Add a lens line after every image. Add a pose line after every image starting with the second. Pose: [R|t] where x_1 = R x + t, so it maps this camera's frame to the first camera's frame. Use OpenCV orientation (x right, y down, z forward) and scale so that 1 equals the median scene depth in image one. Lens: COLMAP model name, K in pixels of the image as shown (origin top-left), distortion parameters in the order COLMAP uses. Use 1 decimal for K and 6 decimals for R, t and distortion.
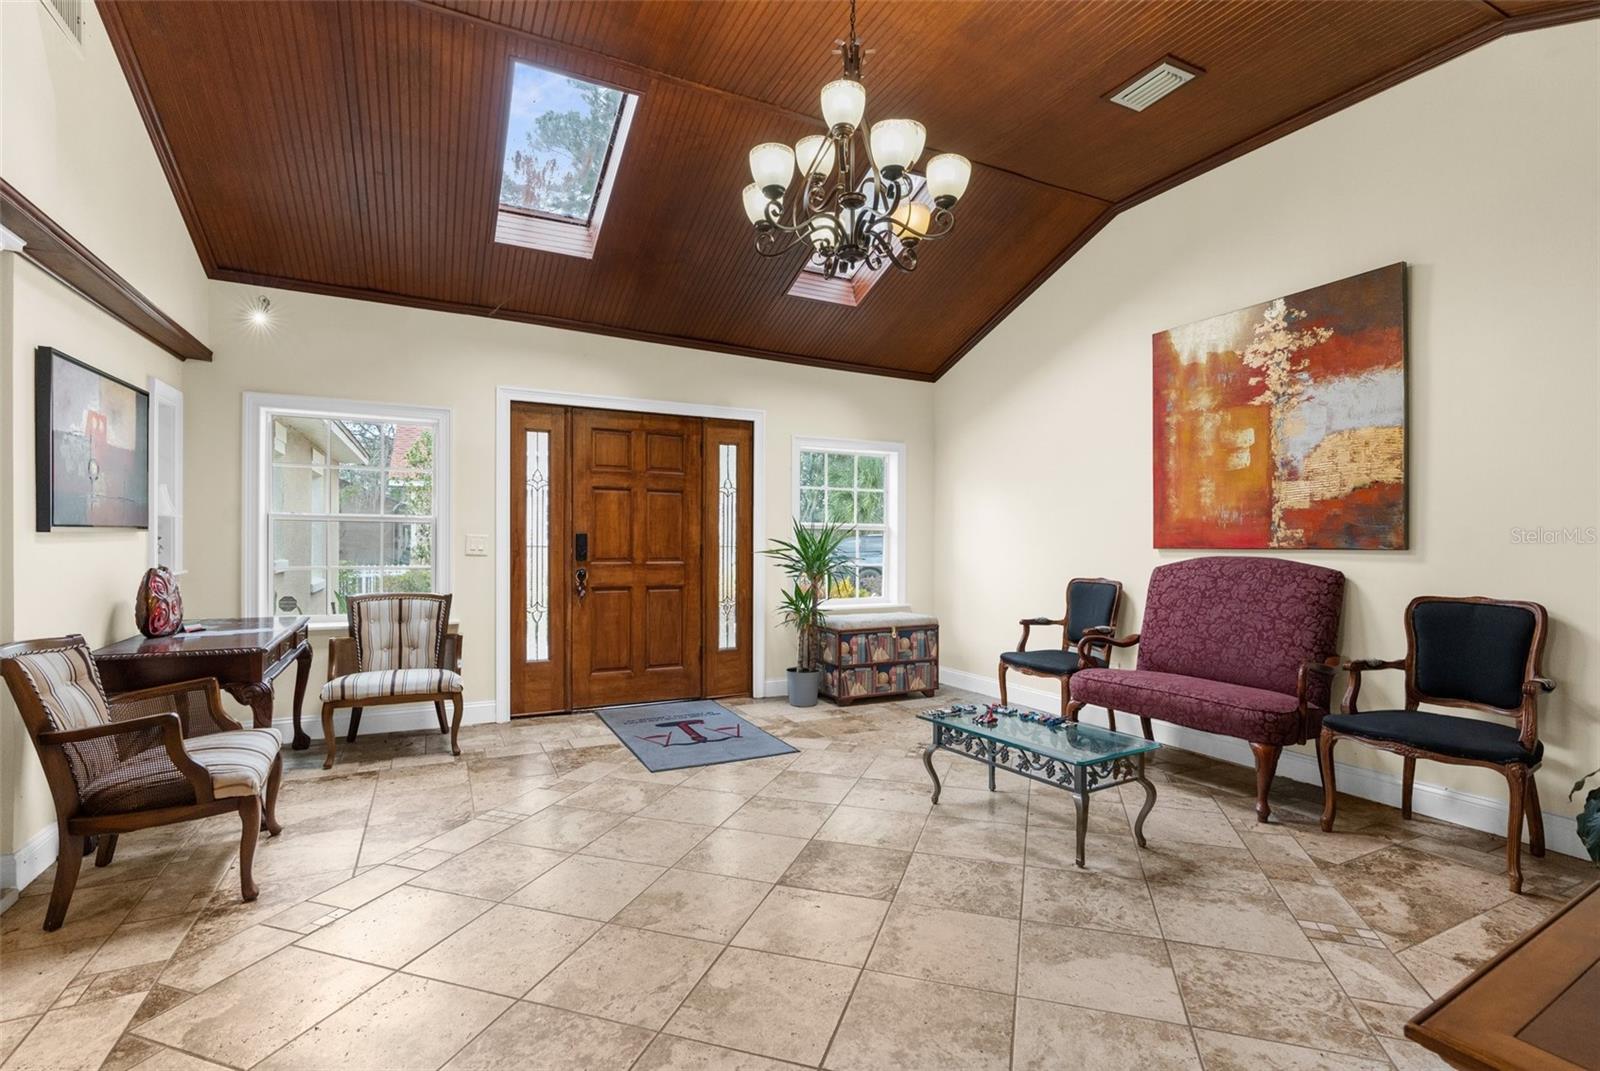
lens RADIAL K [[730.0, 0, 807.0], [0, 730.0, 541.6], [0, 0, 1]] dist [-0.010955, 0.001878]
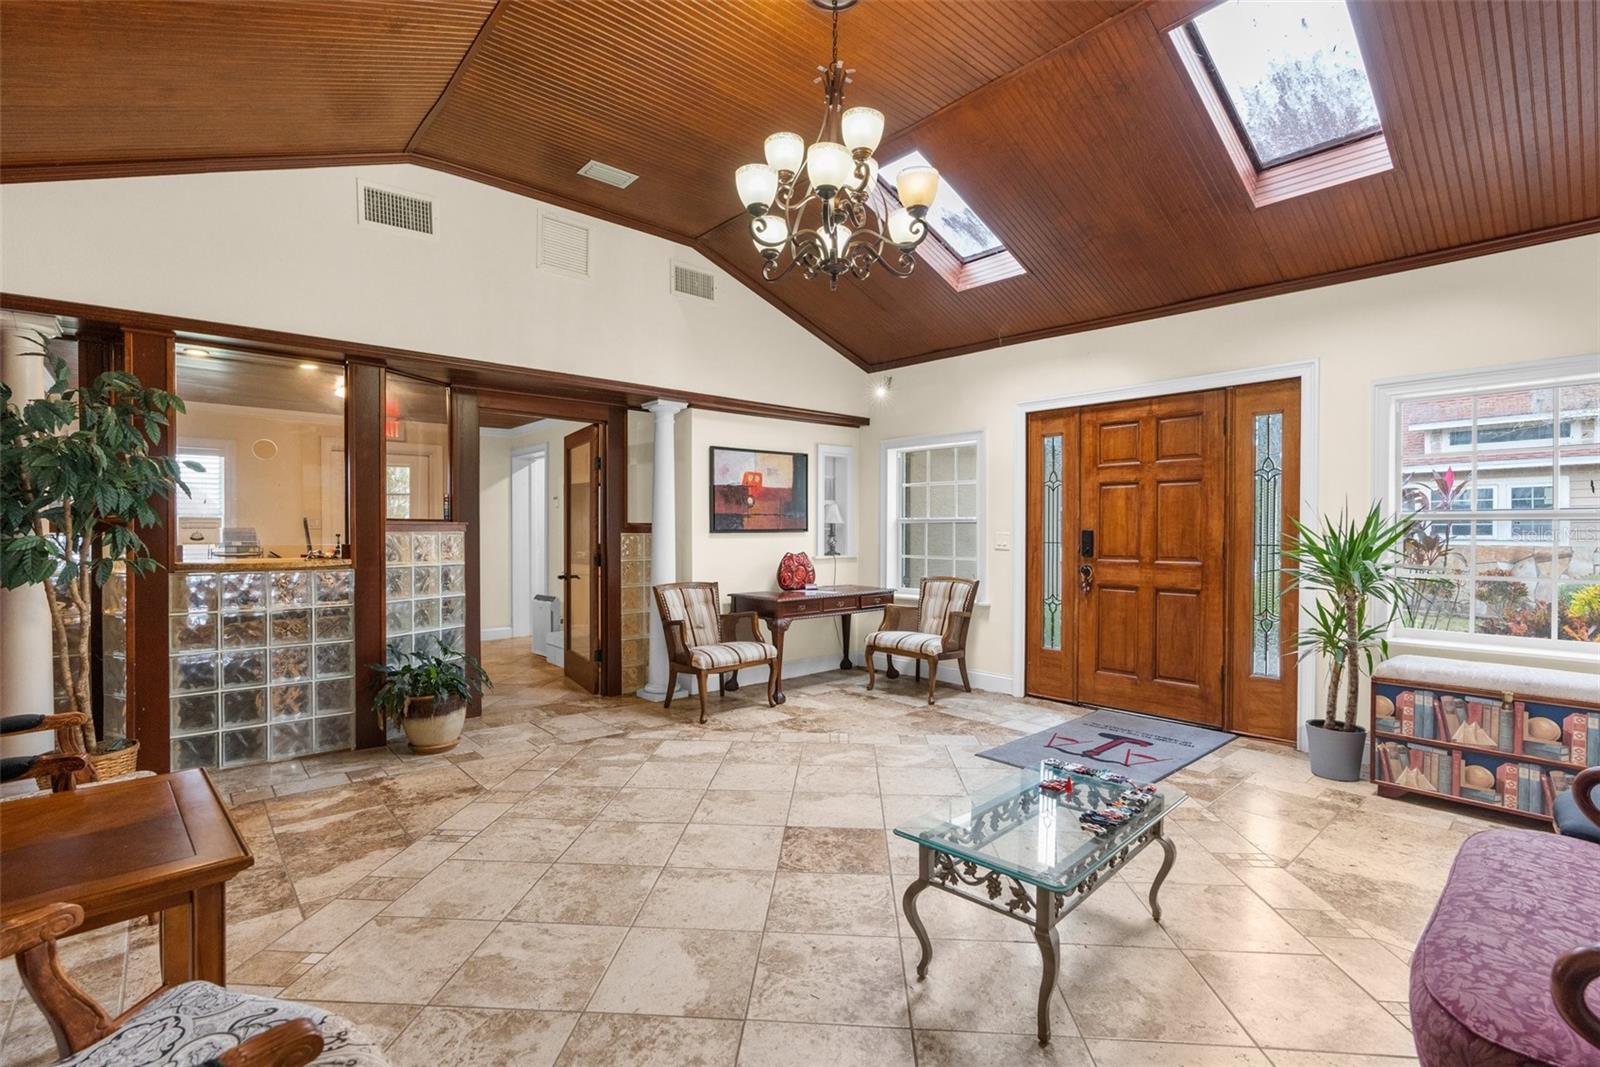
lens RADIAL K [[730.0, 0, 810.8], [0, 730.0, 532.7], [0, 0, 1]] dist [-0.010955, 0.001878]
pose [[0.257488, -0.002131, -0.966279, 0.561507], [-0.000644, 0.999997, -0.002377, -0.004993], [0.966281, 0.001235, 0.257486, 0.363969]]
